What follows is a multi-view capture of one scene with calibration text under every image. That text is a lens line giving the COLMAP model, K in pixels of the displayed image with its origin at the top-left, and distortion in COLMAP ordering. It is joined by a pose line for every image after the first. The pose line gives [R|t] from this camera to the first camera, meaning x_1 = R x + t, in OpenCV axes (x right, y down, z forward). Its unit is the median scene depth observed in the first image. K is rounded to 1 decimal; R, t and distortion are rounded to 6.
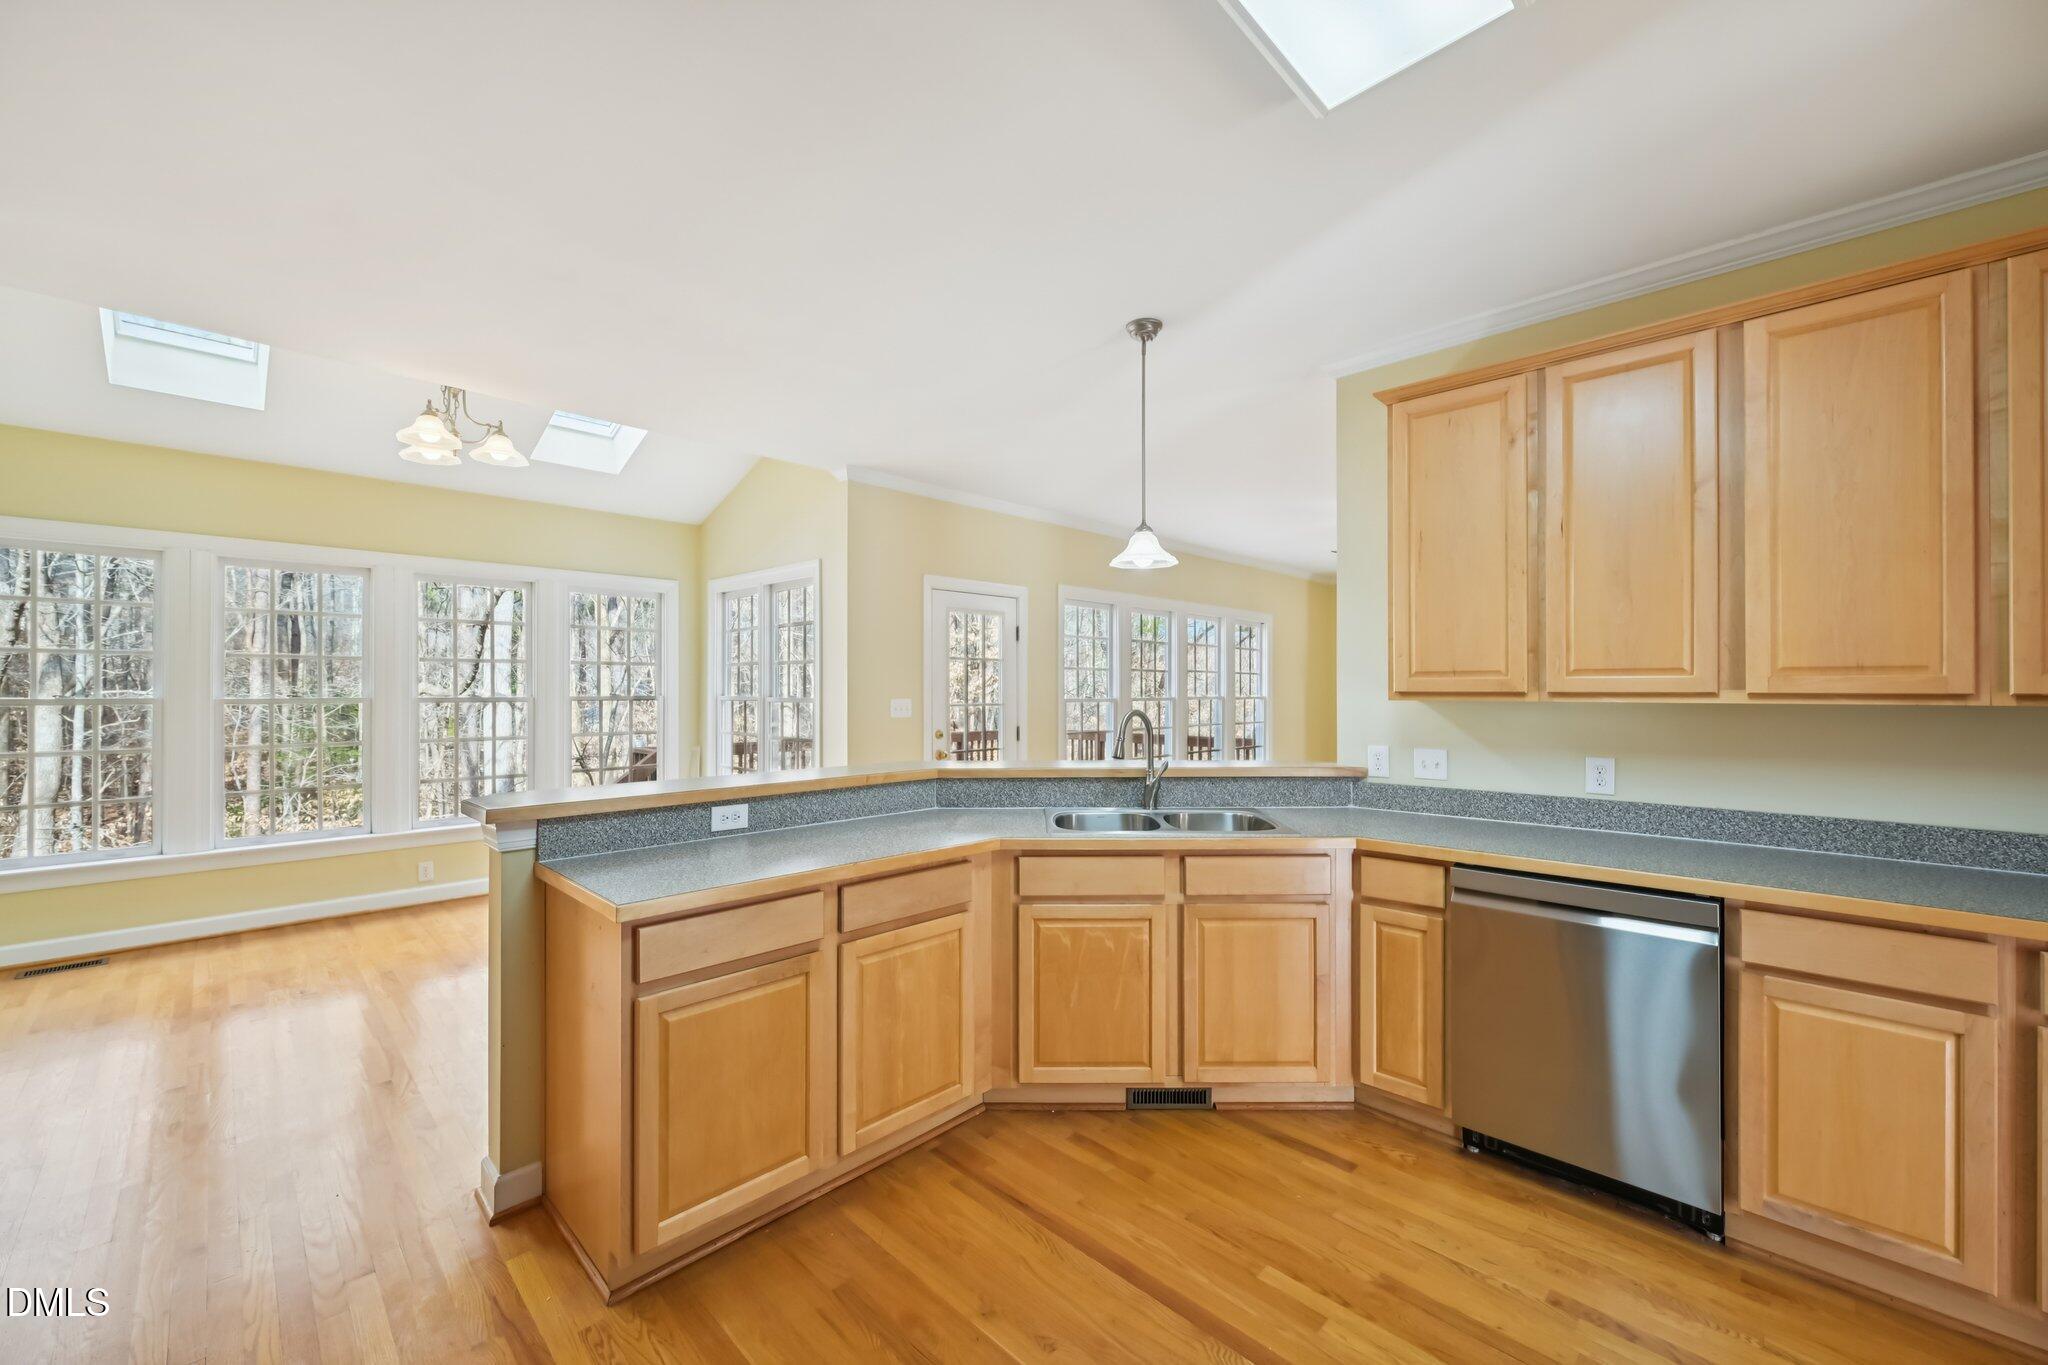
lens RADIAL K [[795.7, 0, 1025.4], [0, 795.7, 676.7], [0, 0, 1]] dist [-0.000927, 0.000328]
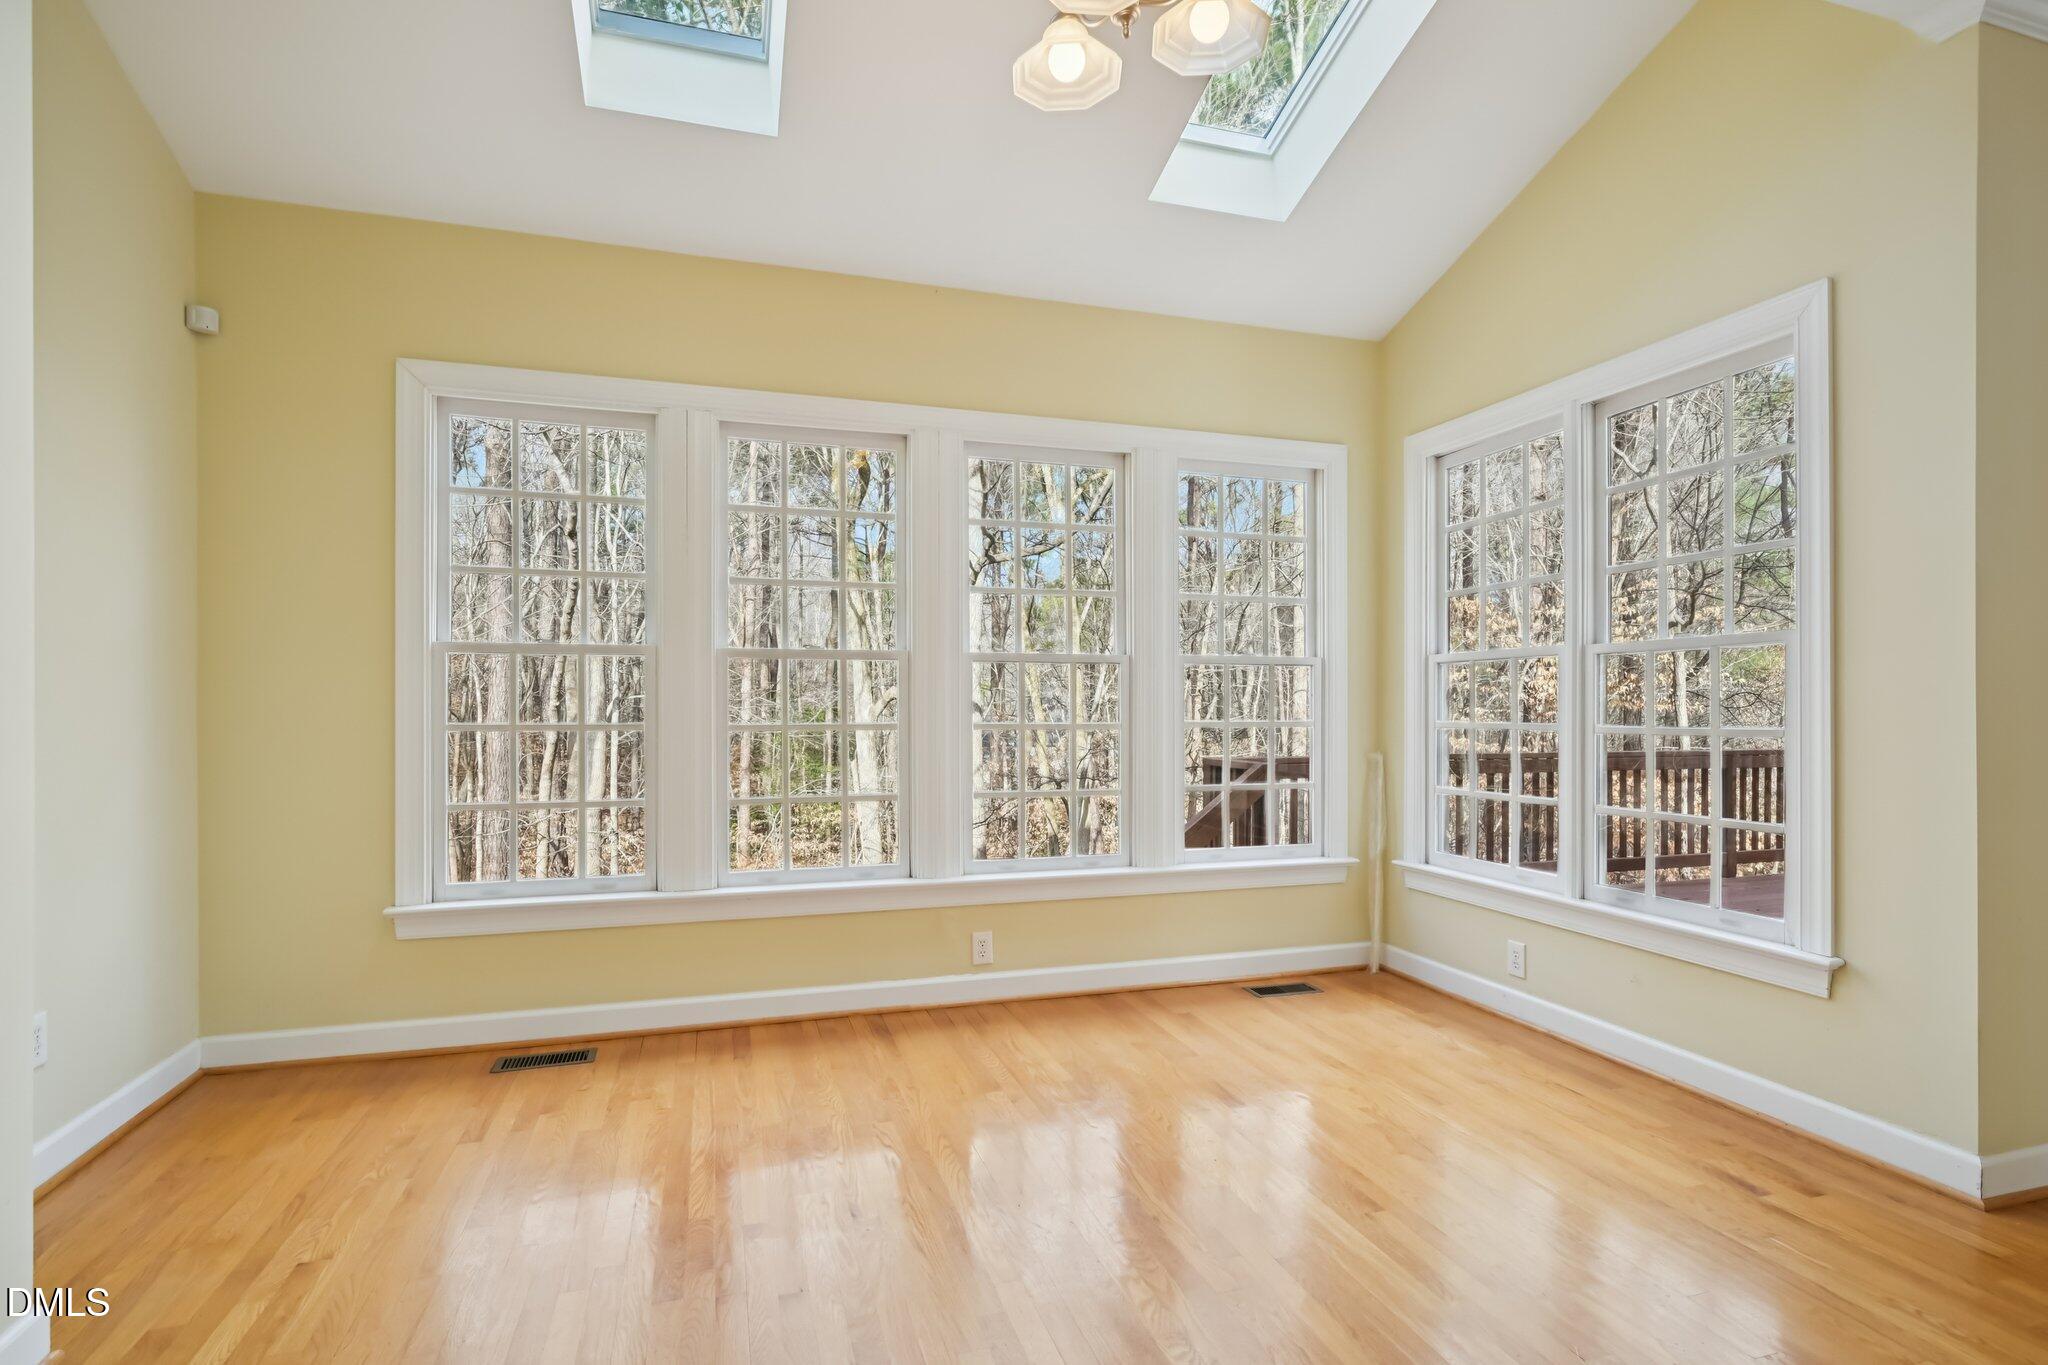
lens RADIAL K [[1008.2, 0, 1023.3], [0, 1008.2, 693.8], [0, 0, 1]] dist [-0.000137, -0.000064]
pose [[0.879652, -0.005333, -0.475588, -0.416833], [0.004947, 0.999986, -0.002064, 0.066516], [0.475592, -0.000537, 0.879666, 0.404028]]
